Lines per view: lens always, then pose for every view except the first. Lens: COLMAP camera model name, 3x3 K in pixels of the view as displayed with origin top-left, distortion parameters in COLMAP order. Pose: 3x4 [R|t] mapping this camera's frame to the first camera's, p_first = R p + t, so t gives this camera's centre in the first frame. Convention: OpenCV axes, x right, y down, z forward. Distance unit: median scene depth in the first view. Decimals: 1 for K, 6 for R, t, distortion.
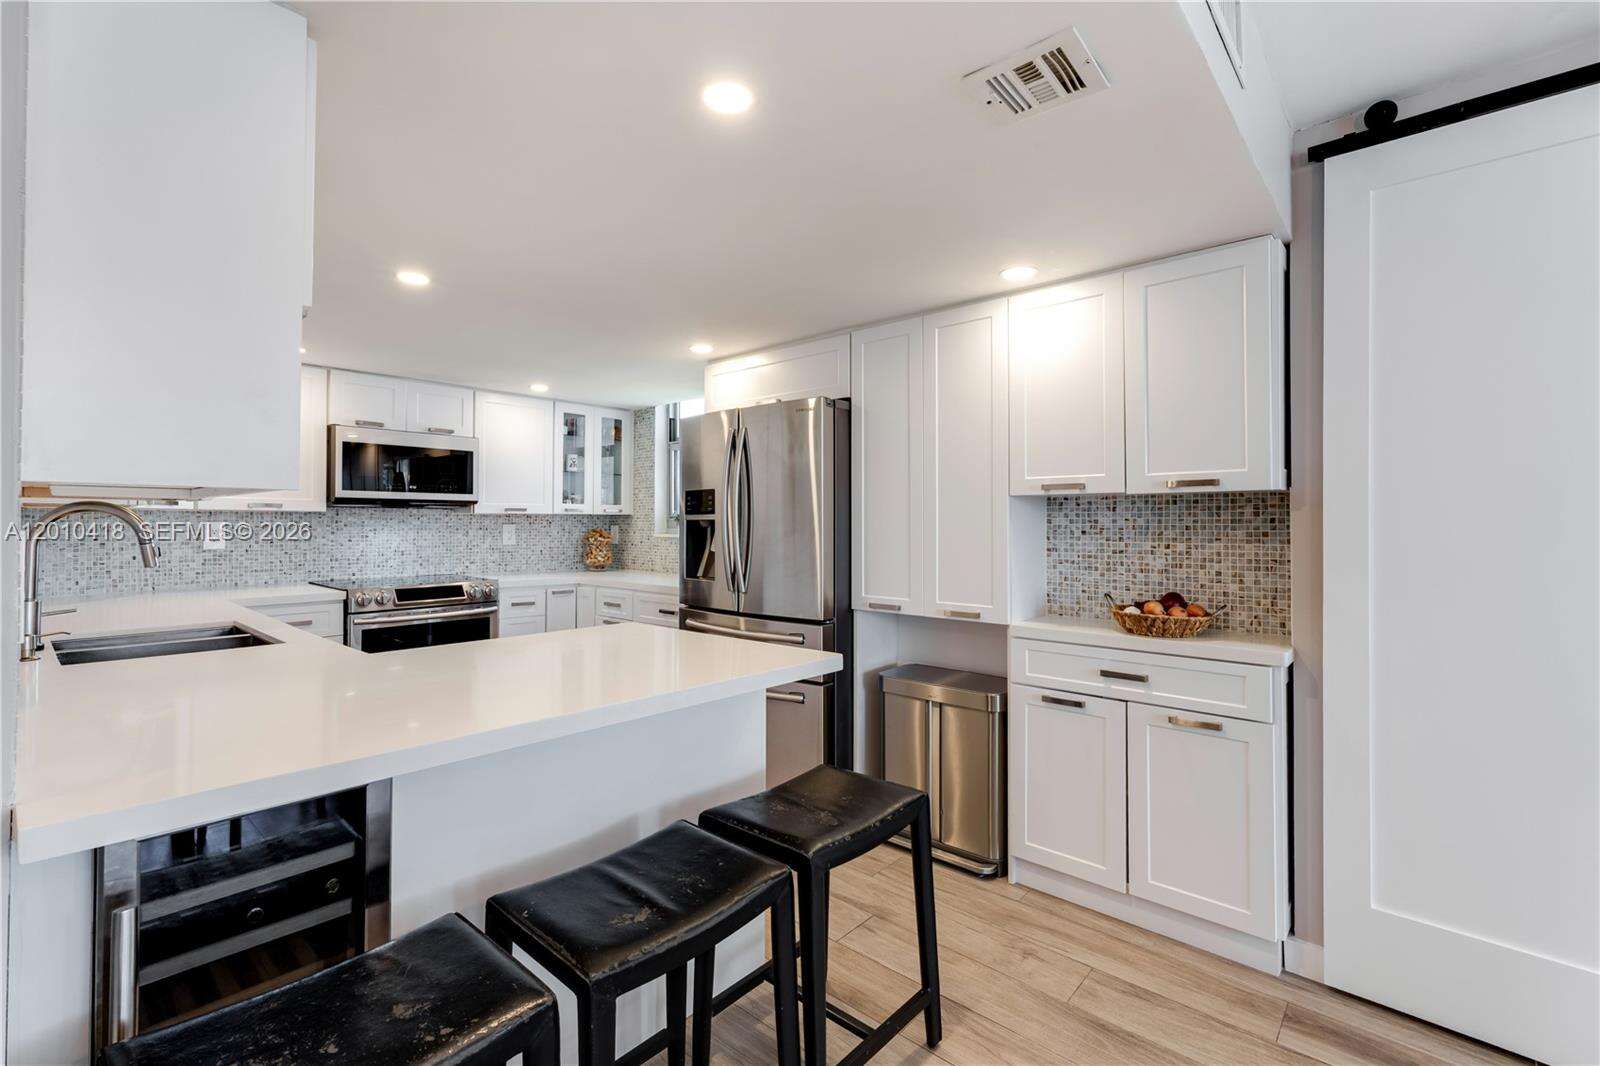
lens RADIAL K [[704.8, 0, 775.6], [0, 704.8, 510.6], [0, 0, 1]] dist [0.000331, 0.000078]
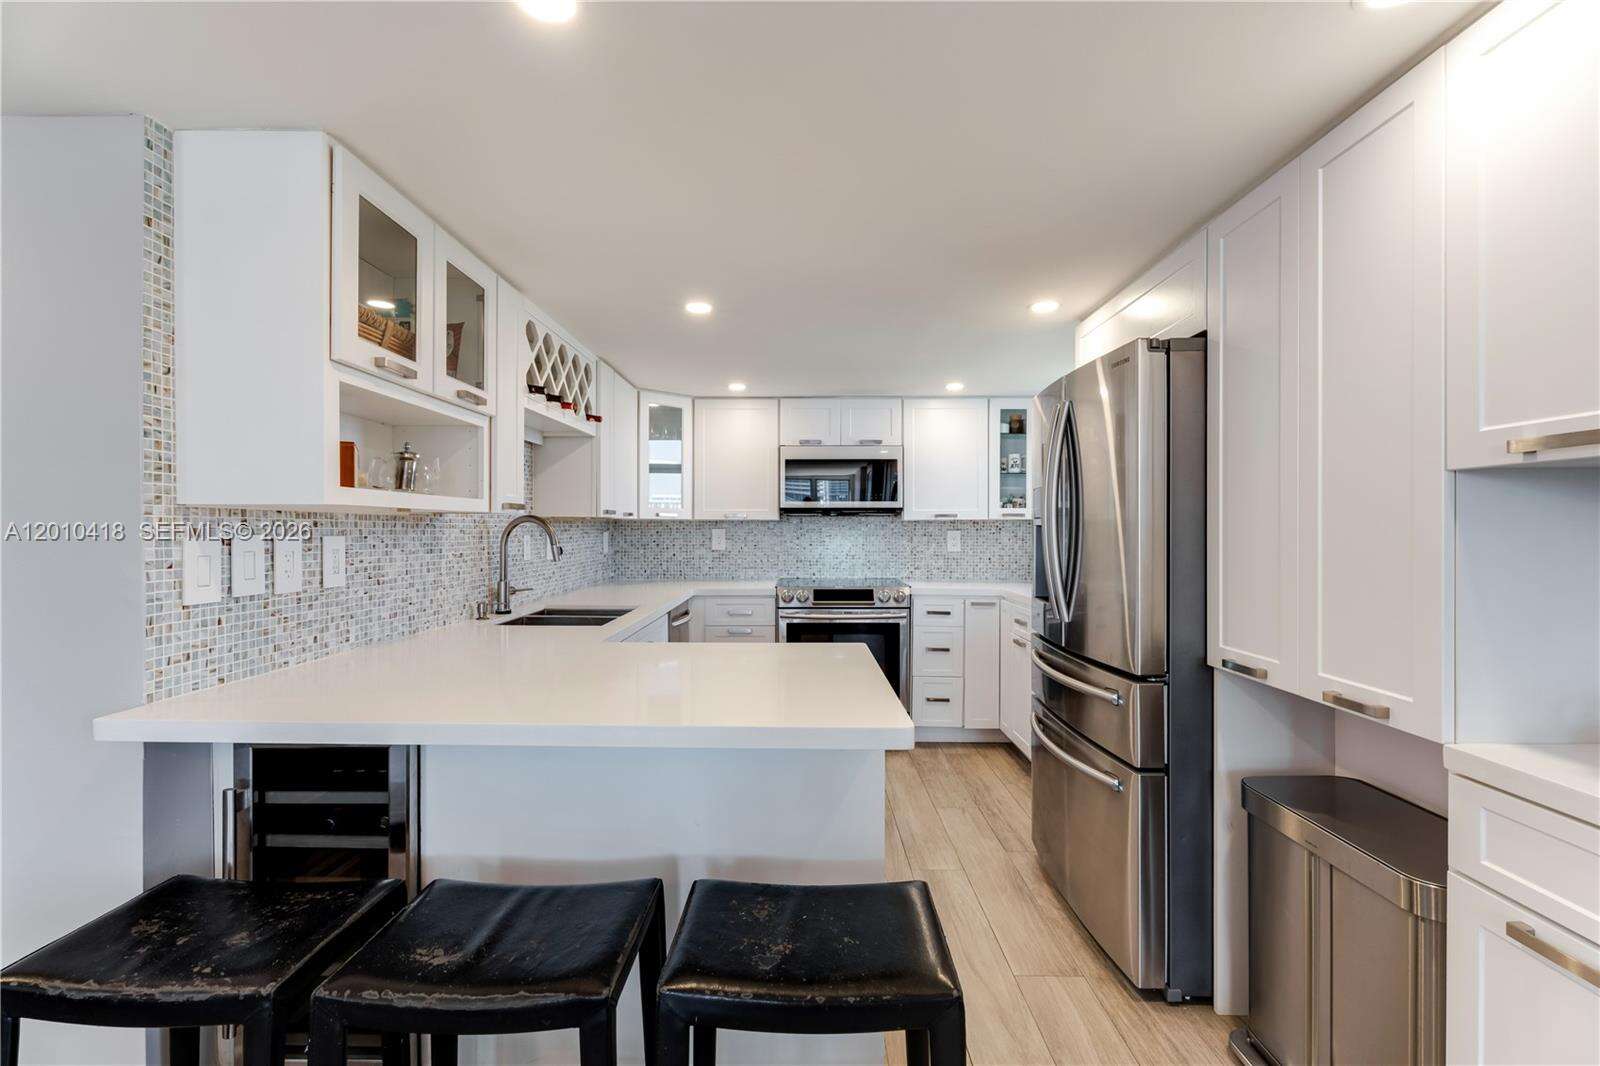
lens RADIAL K [[700.2, 0, 800.1], [0, 700.2, 526.6], [0, 0, 1]] dist [-0.000496, 0.000299]
pose [[0.666481, -0.003814, -0.745512, 0.261399], [0.014003, 0.999875, 0.007403, 0.004611], [0.745390, -0.015373, 0.666451, 0.245398]]
